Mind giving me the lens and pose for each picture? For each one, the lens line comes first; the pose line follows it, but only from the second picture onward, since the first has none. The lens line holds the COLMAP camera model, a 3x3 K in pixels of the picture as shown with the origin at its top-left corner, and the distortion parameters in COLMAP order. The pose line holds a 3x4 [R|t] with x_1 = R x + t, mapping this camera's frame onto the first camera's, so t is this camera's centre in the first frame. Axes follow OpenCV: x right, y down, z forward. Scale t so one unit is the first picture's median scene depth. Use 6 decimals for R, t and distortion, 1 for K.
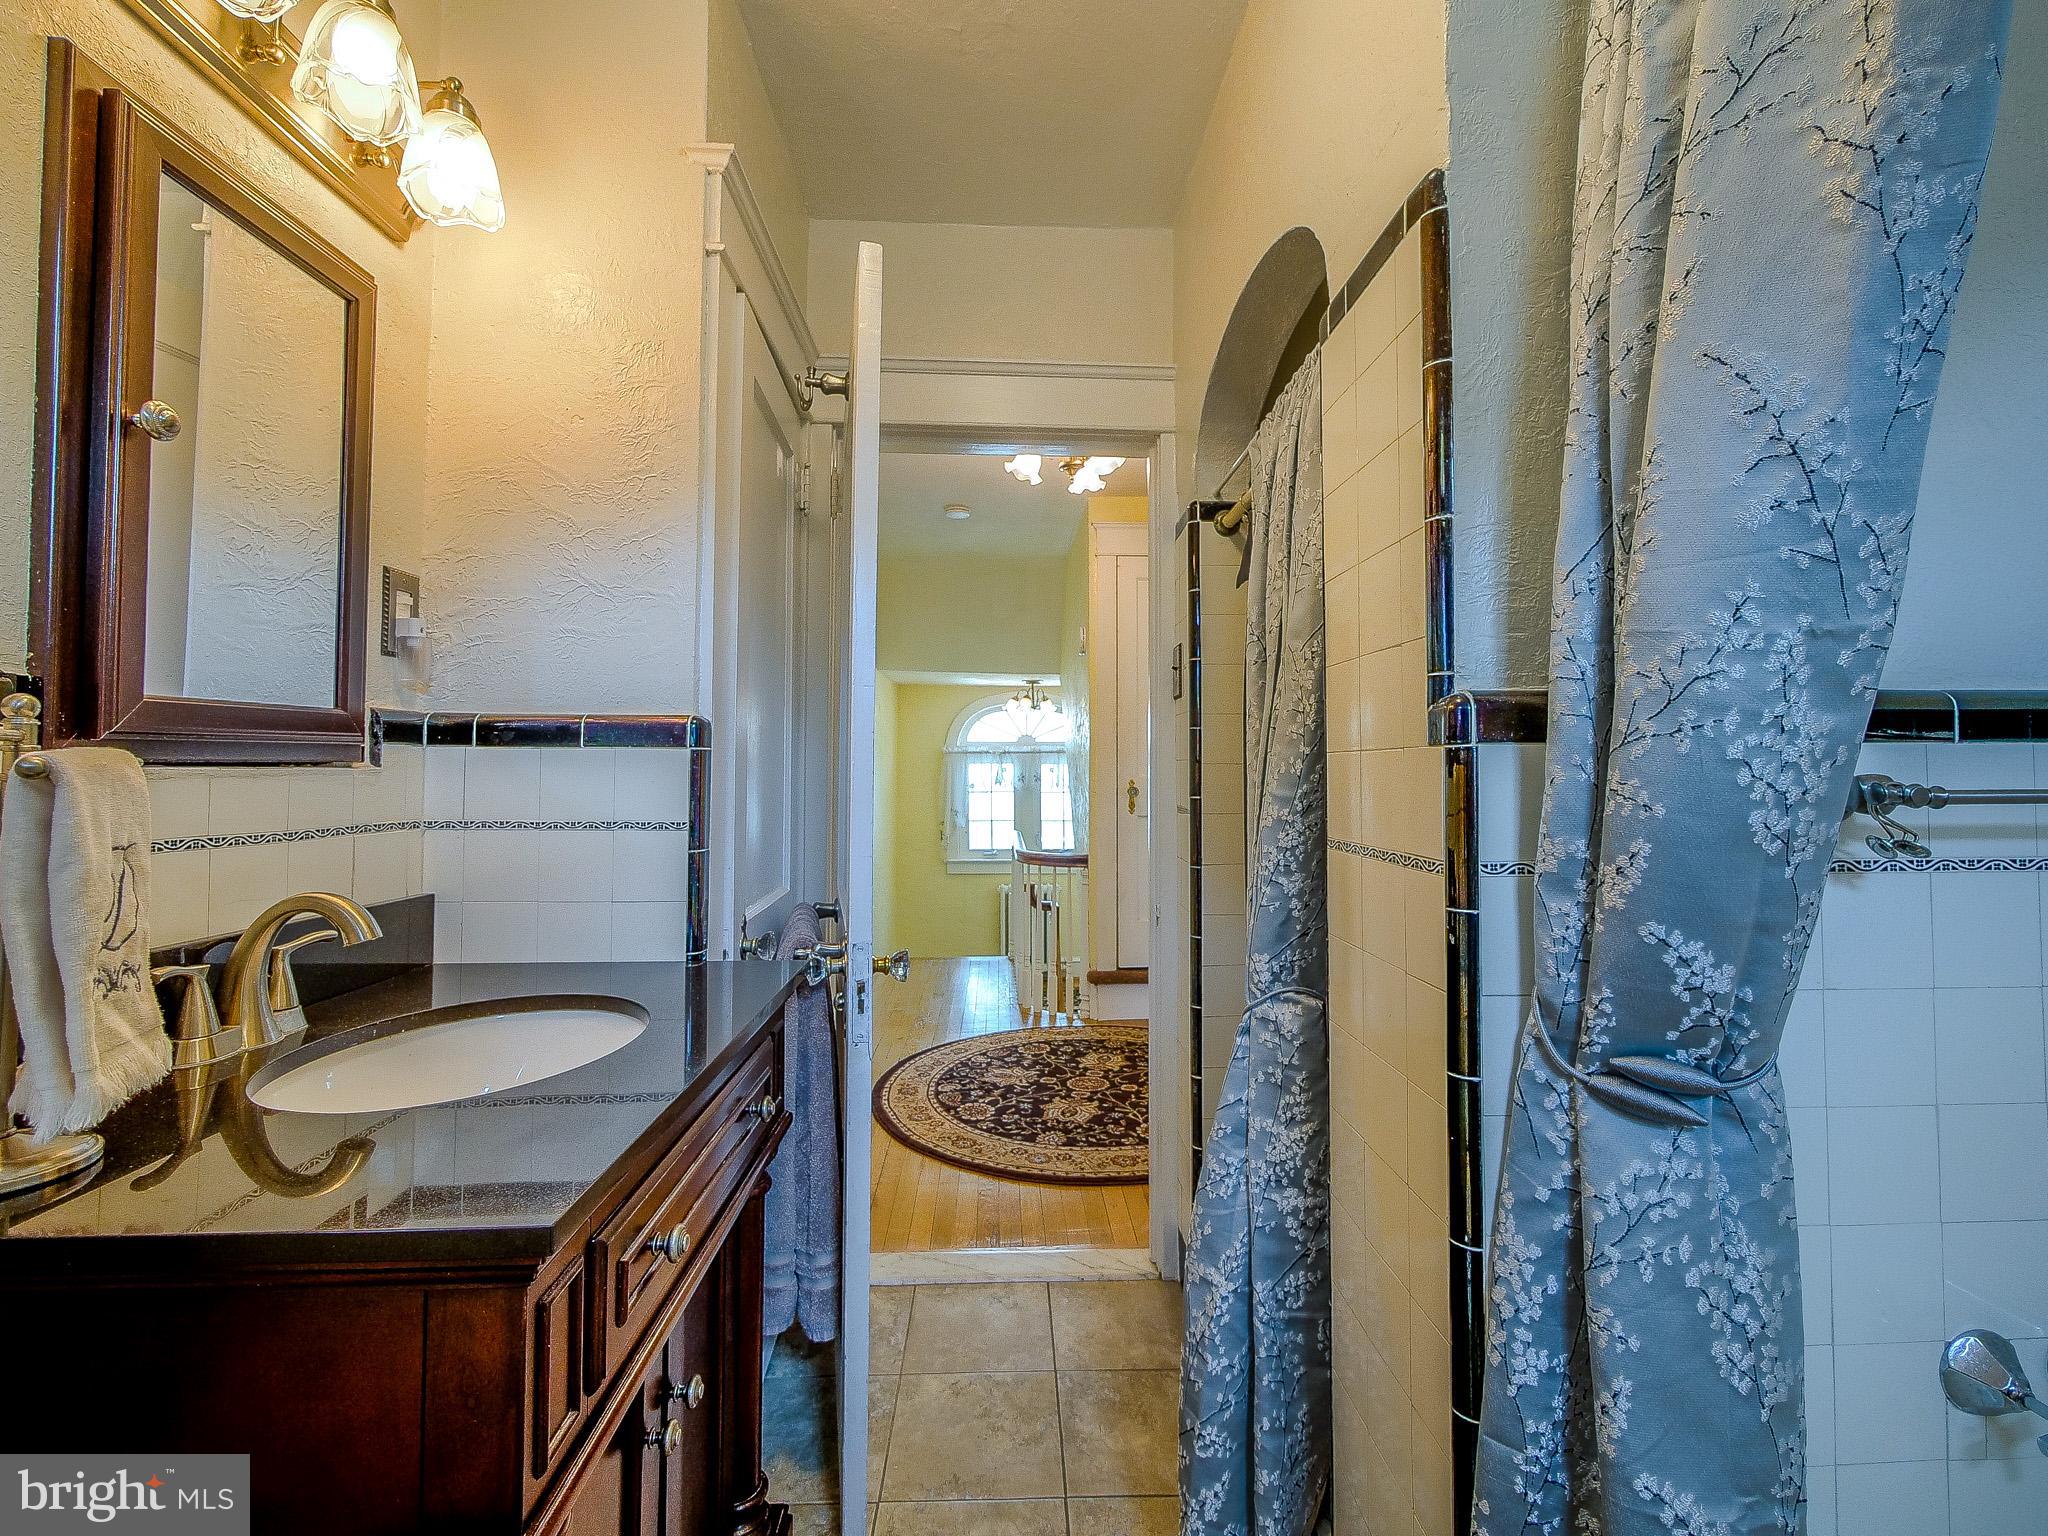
lens RADIAL K [[893.6, 0, 1034.6], [0, 893.6, 744.2], [0, 0, 1]] dist [-0.011755, -0.000215]
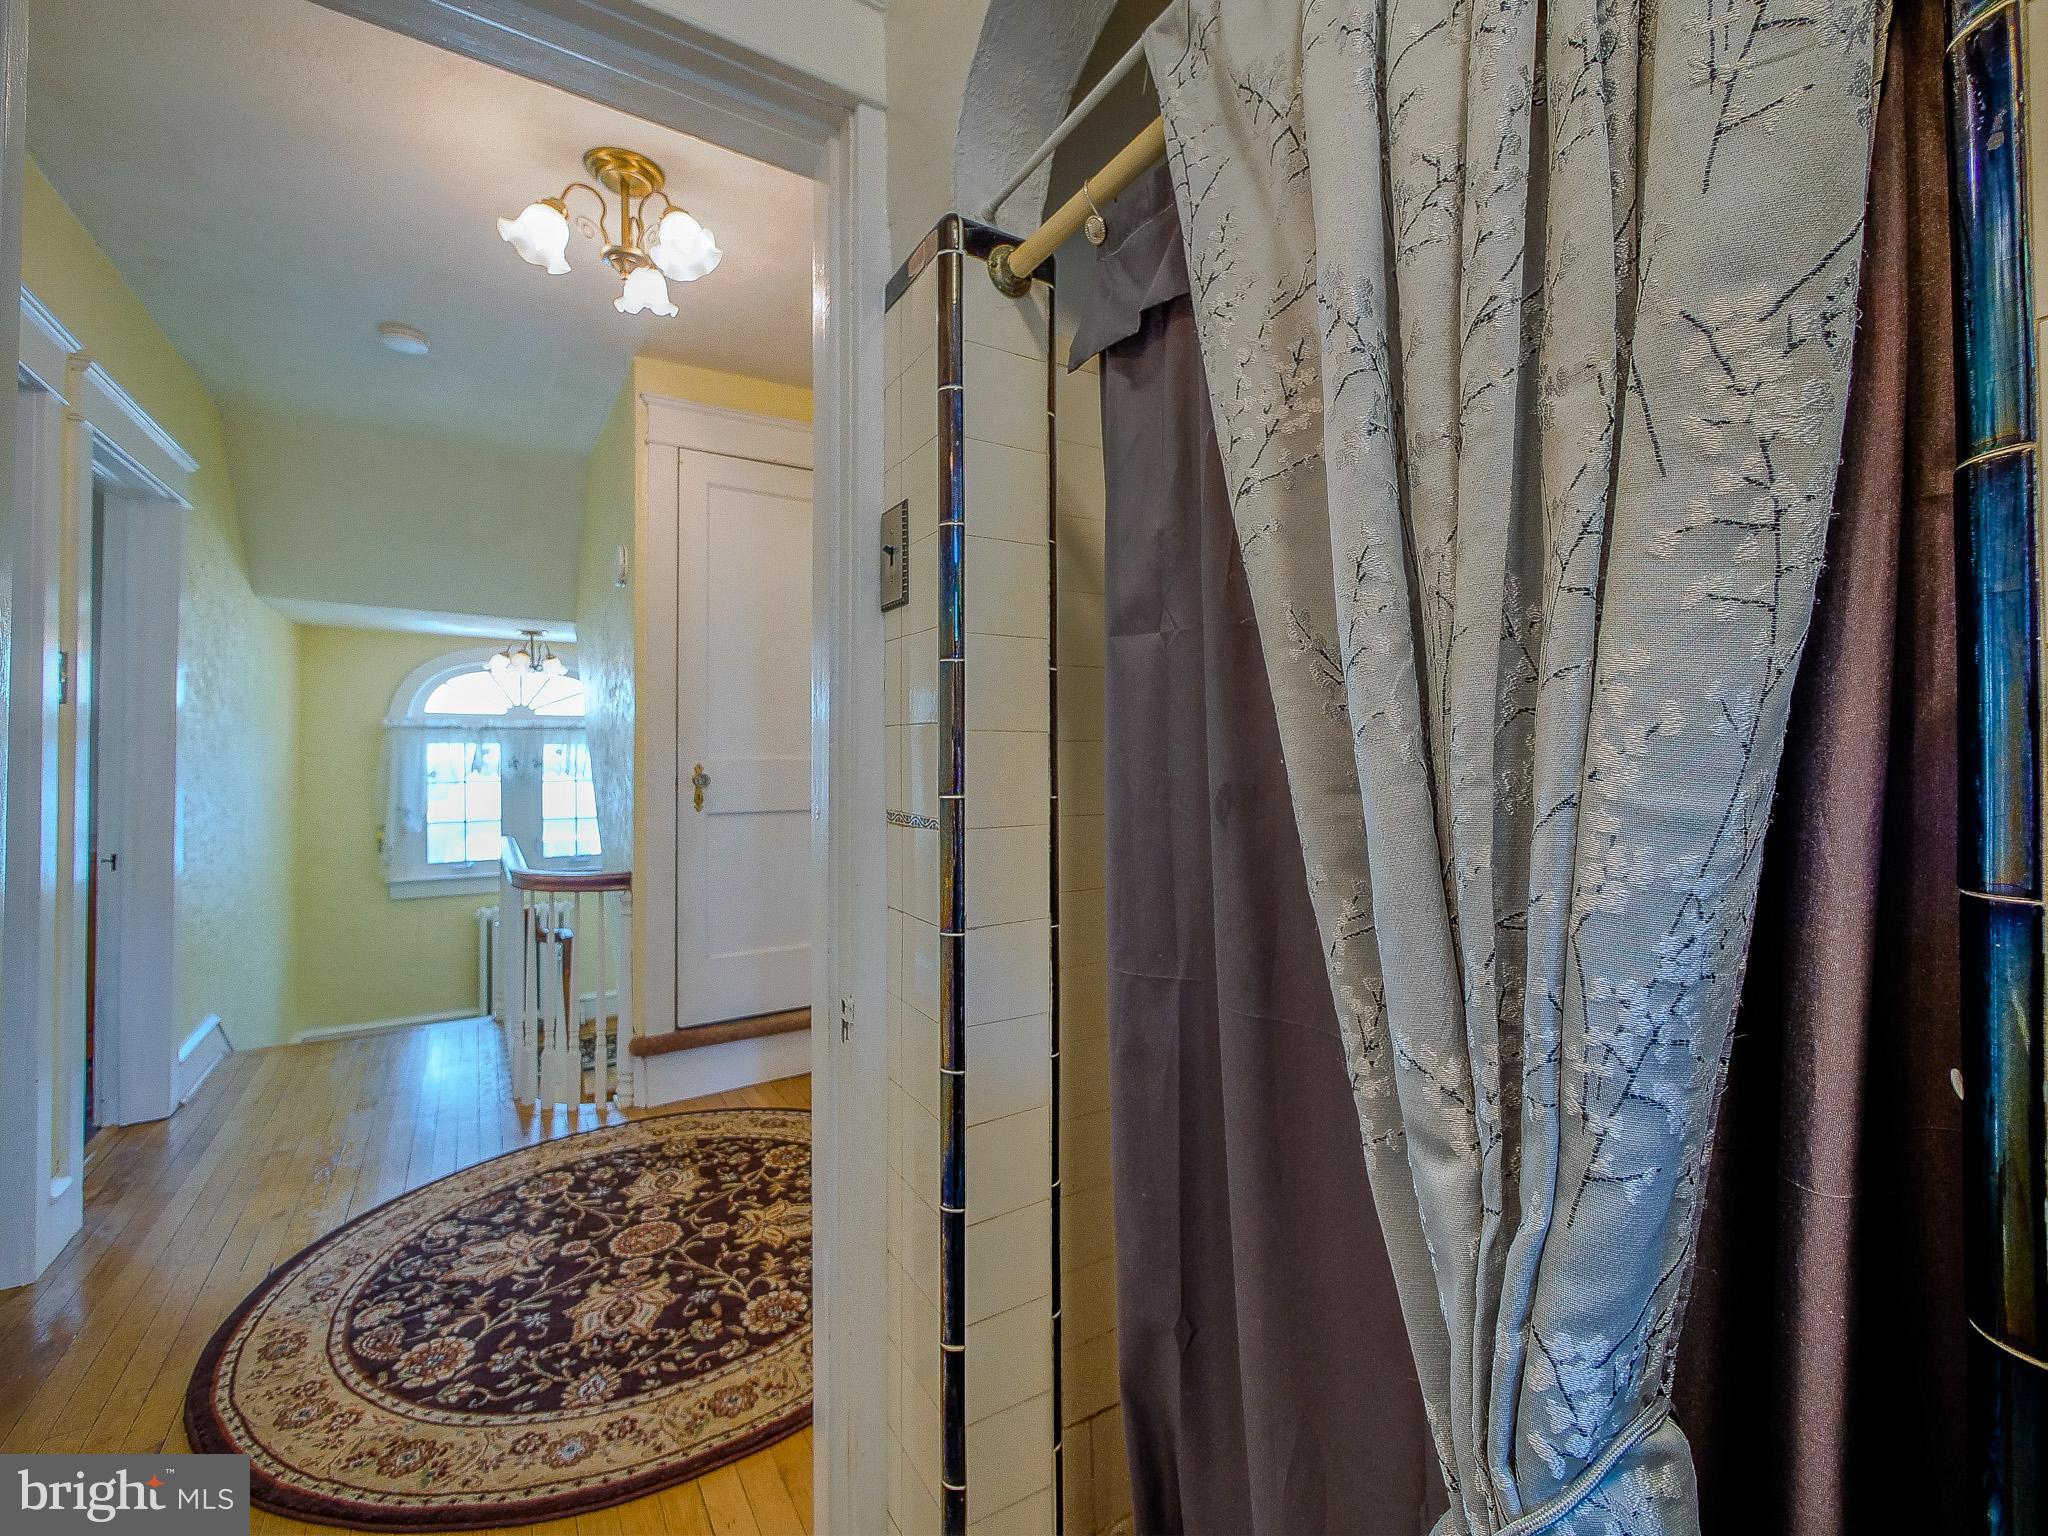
lens RADIAL K [[884.9, 0, 1038.0], [0, 884.9, 742.5], [0, 0, 1]] dist [-0.003591, -0.000314]
pose [[0.863575, 0.003924, 0.504206, -0.017700], [-0.012311, 0.999836, 0.013305, 0.012279], [-0.504071, -0.017697, 0.863481, 0.307595]]
